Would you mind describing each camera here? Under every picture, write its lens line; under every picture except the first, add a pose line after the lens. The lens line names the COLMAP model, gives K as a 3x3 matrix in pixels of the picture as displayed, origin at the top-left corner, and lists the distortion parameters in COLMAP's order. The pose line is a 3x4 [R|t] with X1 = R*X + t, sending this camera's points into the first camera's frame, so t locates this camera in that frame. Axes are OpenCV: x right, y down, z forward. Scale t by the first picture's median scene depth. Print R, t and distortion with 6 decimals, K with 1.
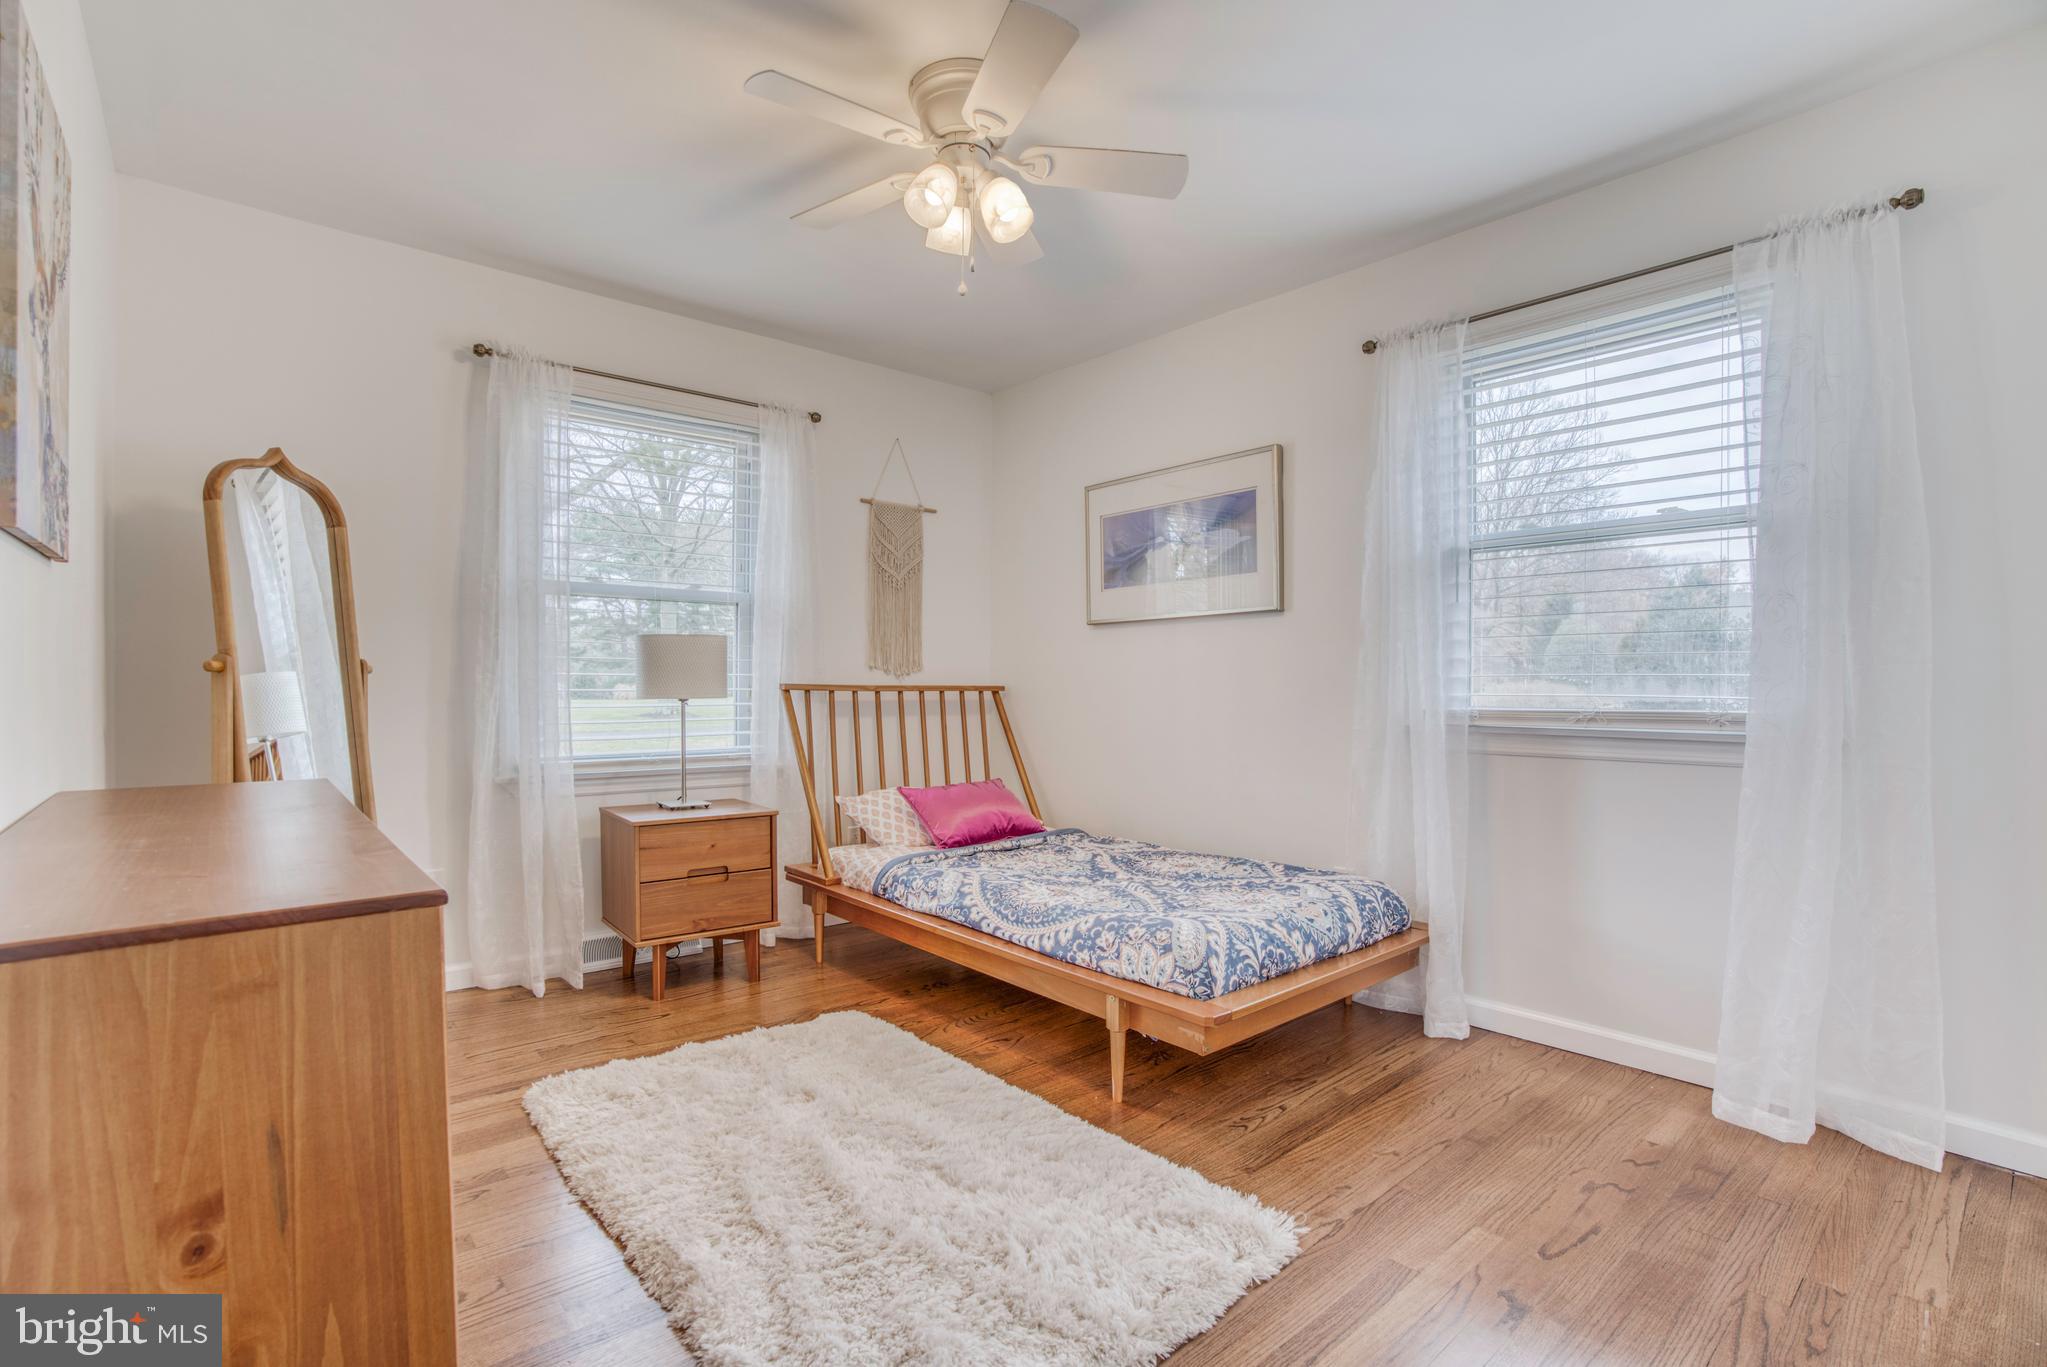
lens RADIAL K [[945.0, 0, 1017.8], [0, 945.0, 688.4], [0, 0, 1]] dist [-0.055495, 0.018335]
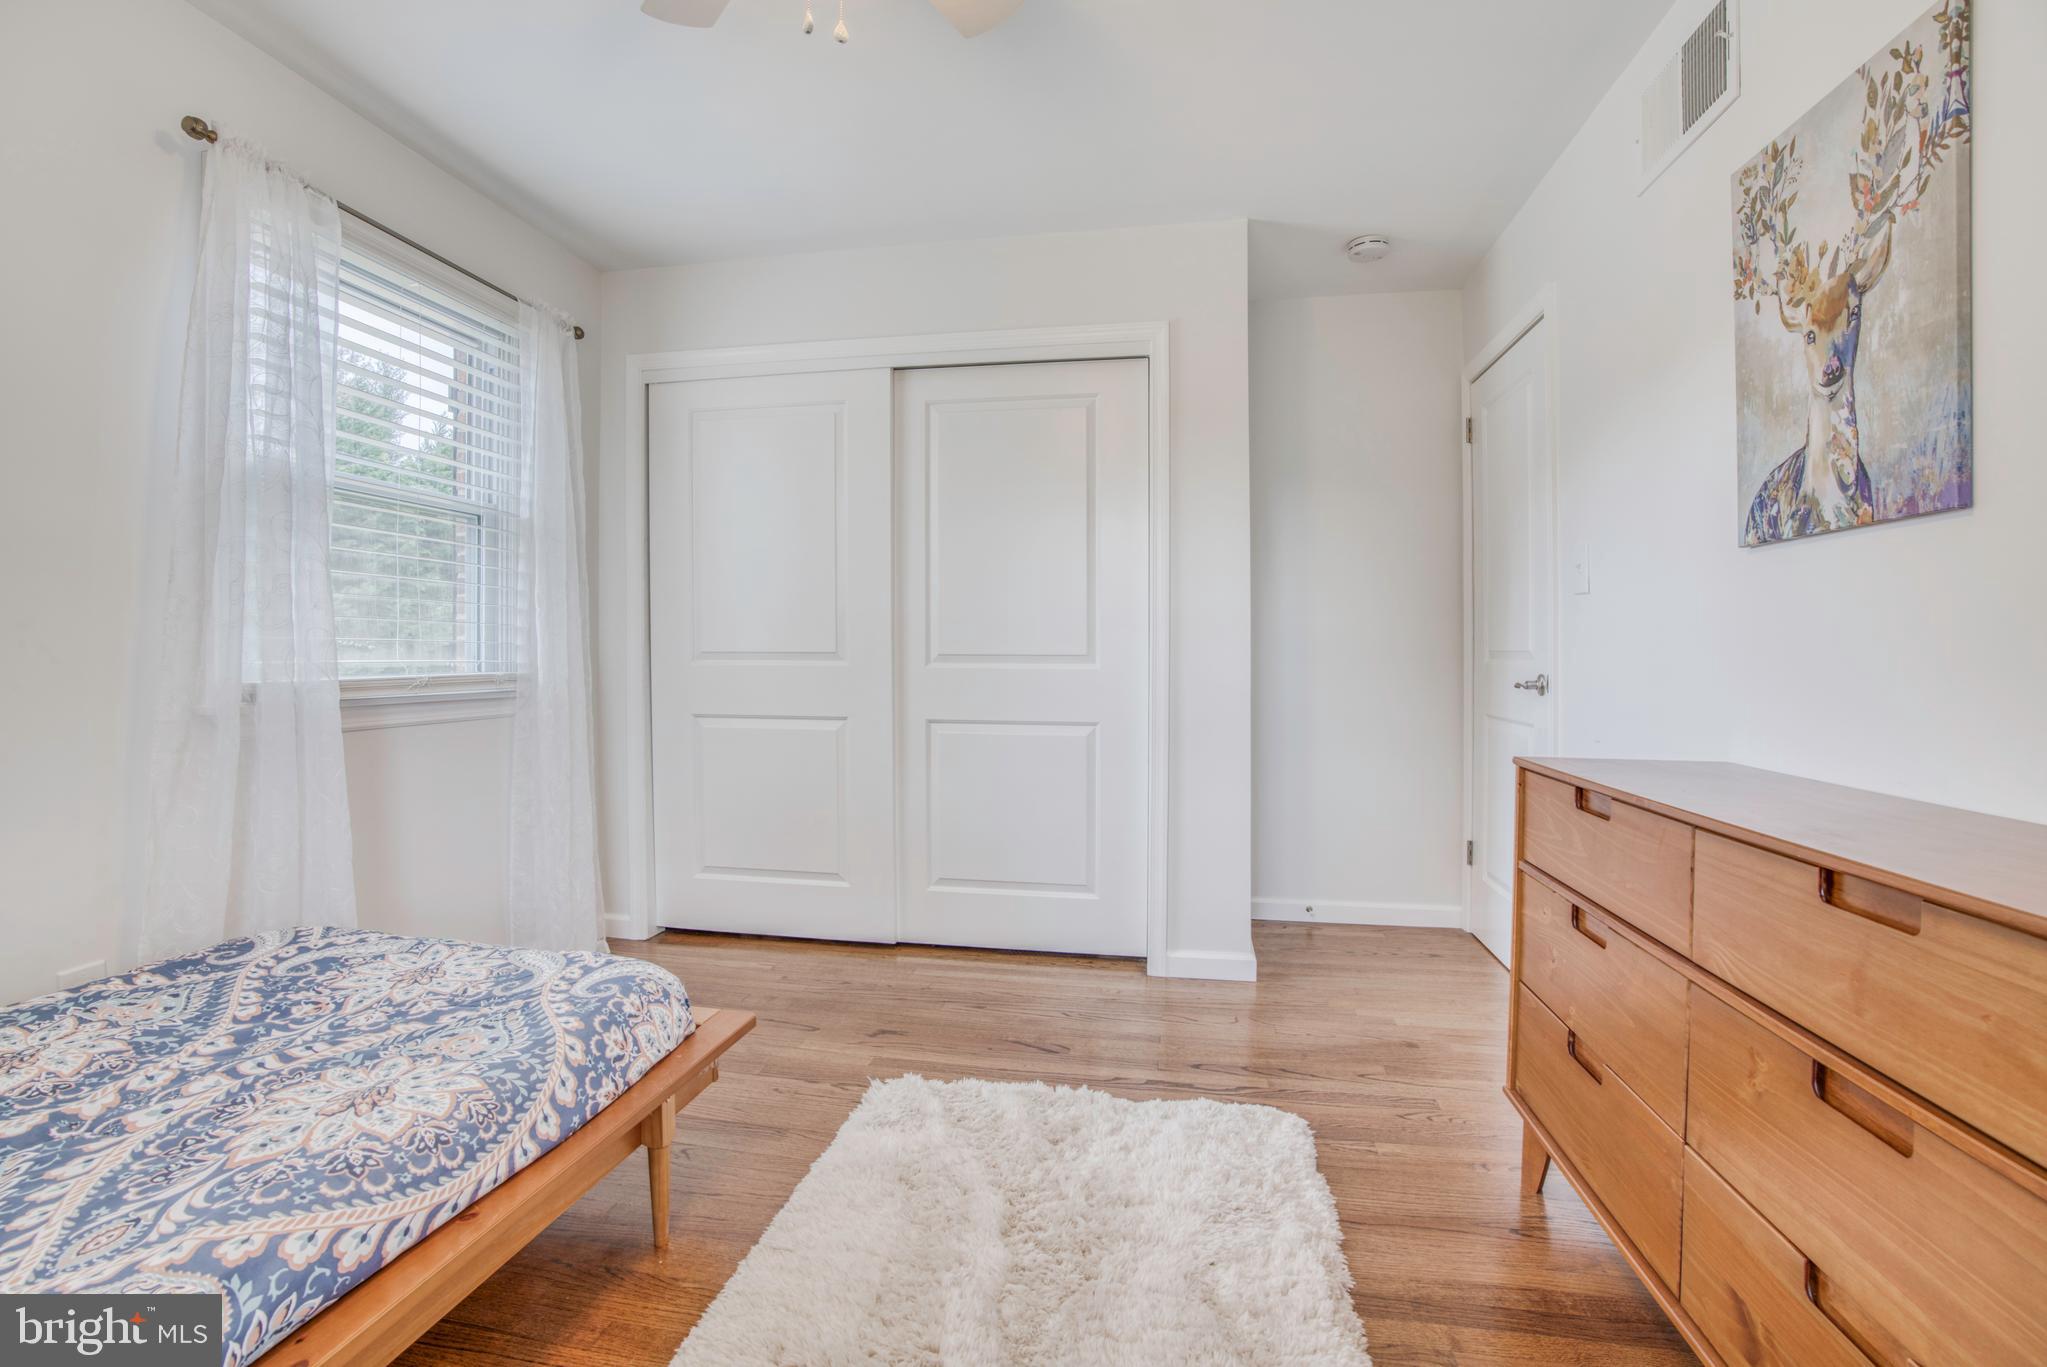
lens RADIAL K [[945.0, 0, 1018.5], [0, 945.0, 676.3], [0, 0, 1]] dist [-0.055495, 0.018335]
pose [[-0.635604, -0.009866, 0.771952, -0.543836], [0.003341, 0.999874, 0.015530, 0.004383], [-0.772008, 0.012450, -0.635491, 1.121083]]
